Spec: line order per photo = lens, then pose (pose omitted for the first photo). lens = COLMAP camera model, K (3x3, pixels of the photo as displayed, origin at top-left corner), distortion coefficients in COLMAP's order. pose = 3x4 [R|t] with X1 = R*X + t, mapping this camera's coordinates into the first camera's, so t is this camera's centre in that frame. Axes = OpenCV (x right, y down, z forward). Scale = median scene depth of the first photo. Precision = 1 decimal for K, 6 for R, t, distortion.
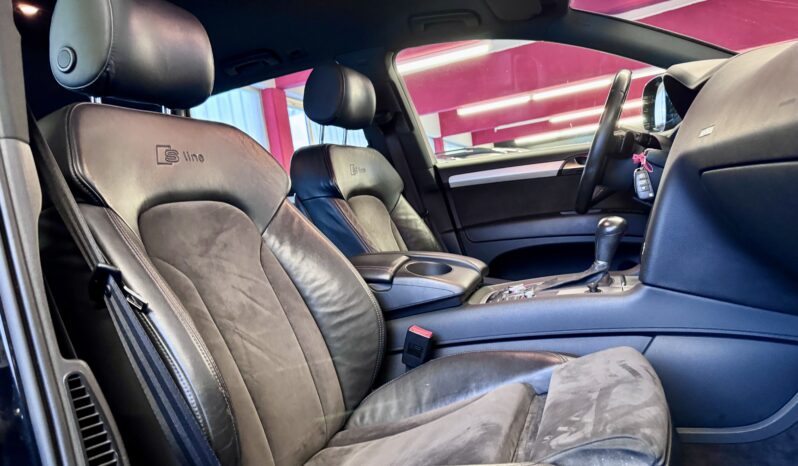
lens RADIAL K [[551.5, 0, 402.1], [0, 551.5, 230.5], [0, 0, 1]] dist [0.060619, -0.002483]
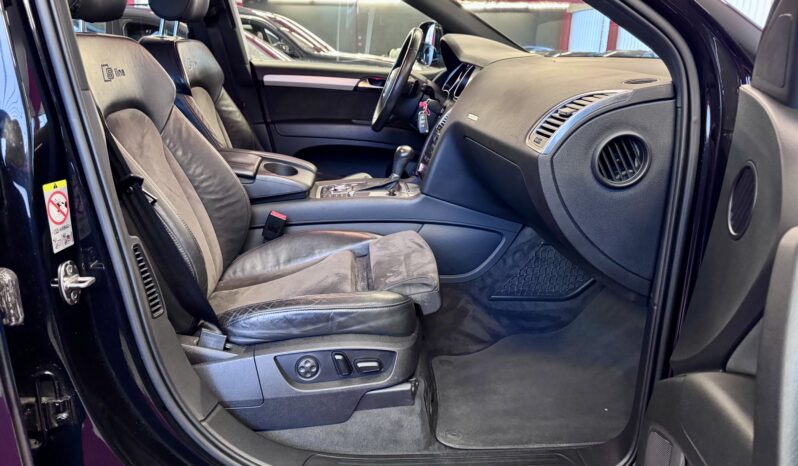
lens RADIAL K [[569.8, 0, 399.0], [0, 569.8, 233.0], [0, 0, 1]] dist [0.040403, -0.089120]
pose [[0.886675, 0.020500, 0.461938, -0.368474], [-0.135421, 0.966725, 0.217035, -0.134038], [-0.442118, -0.254996, 0.859947, -0.415948]]
